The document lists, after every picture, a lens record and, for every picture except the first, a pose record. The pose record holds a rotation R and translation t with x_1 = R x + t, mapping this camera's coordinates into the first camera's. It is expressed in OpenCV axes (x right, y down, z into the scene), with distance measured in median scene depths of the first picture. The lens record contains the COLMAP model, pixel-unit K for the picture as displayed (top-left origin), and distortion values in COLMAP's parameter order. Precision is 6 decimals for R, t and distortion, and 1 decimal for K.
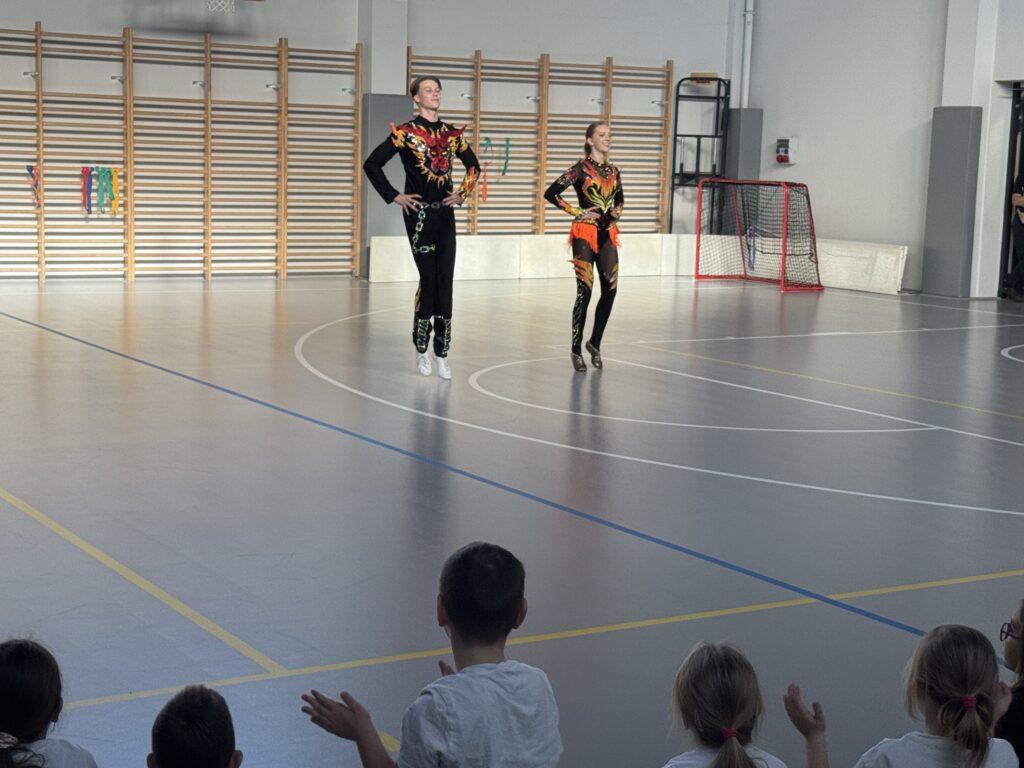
lens RADIAL K [[1799.4, 0, 512.0], [0, 1799.4, 384.0], [0, 0, 1]] dist [0.087364, 0.127889]
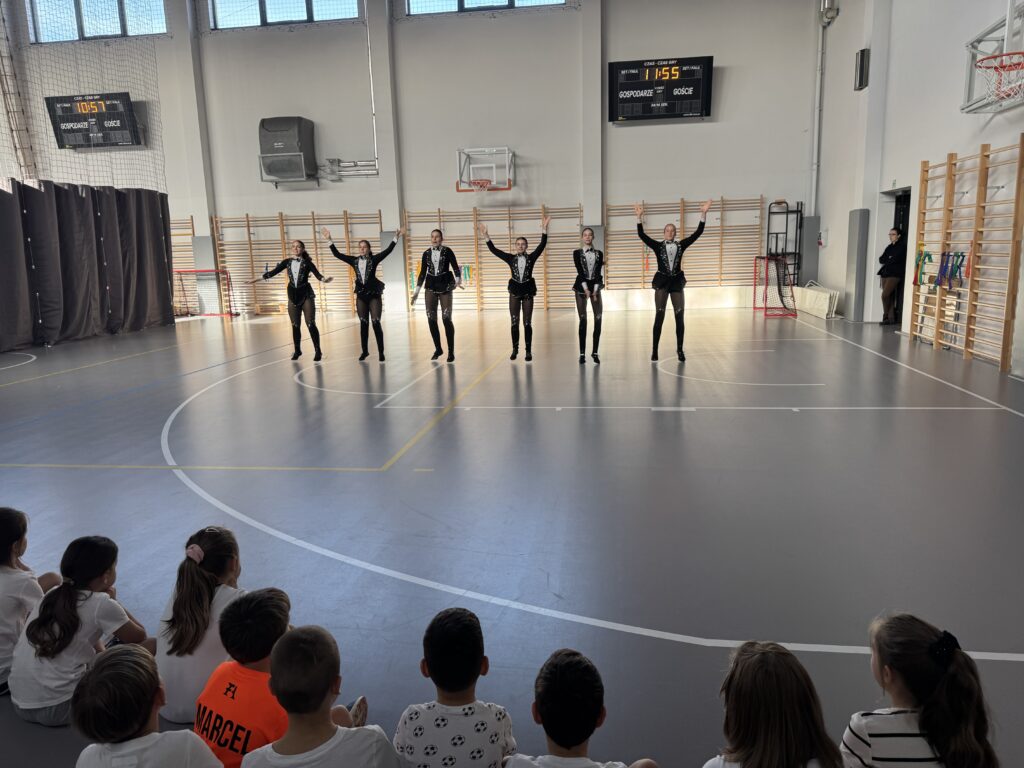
lens RADIAL K [[727.8, 0, 509.1], [0, 727.8, 371.8], [0, 0, 1]] dist [0.045453, -0.037501]
pose [[0.778053, 0.059304, -0.625393, 0.425606], [-0.035976, 0.998107, 0.049890, -0.023353], [0.627167, -0.016318, 0.778714, 0.253530]]
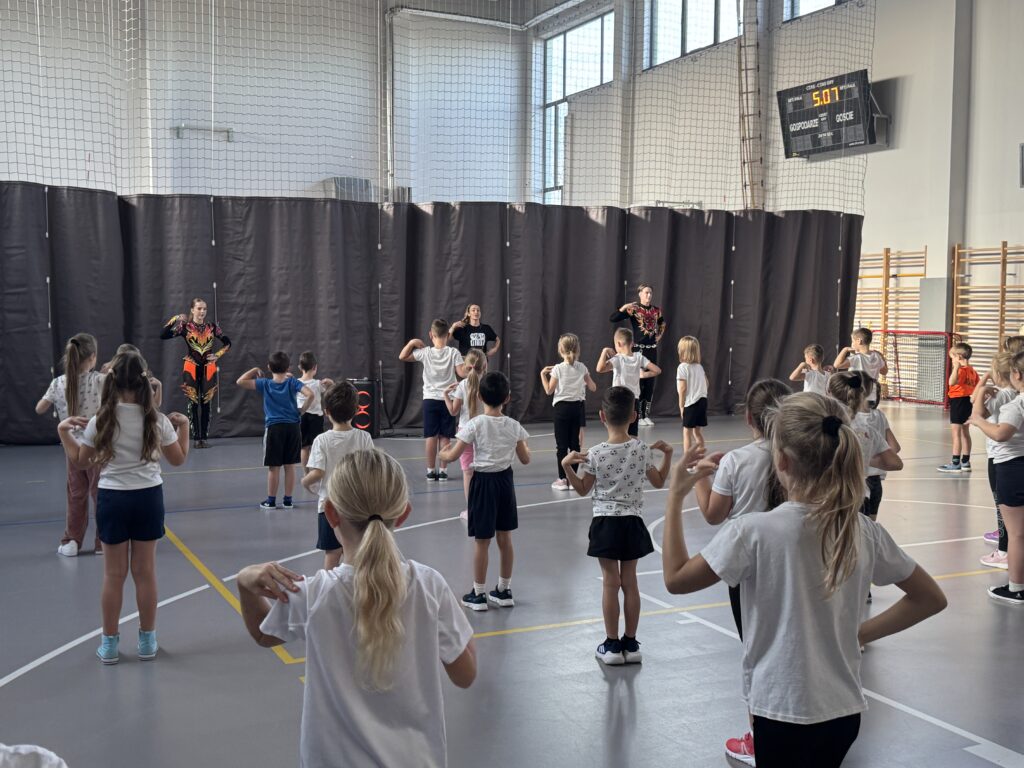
lens RADIAL K [[1153.1, 0, 501.0], [0, 1153.1, 386.2], [0, 0, 1]] dist [0.201864, -0.491151]
pose [[-0.093273, 0.045922, -0.994581, 0.500432], [-0.142021, 0.988107, 0.058942, -0.056999], [0.985459, 0.146749, -0.085642, 0.499604]]
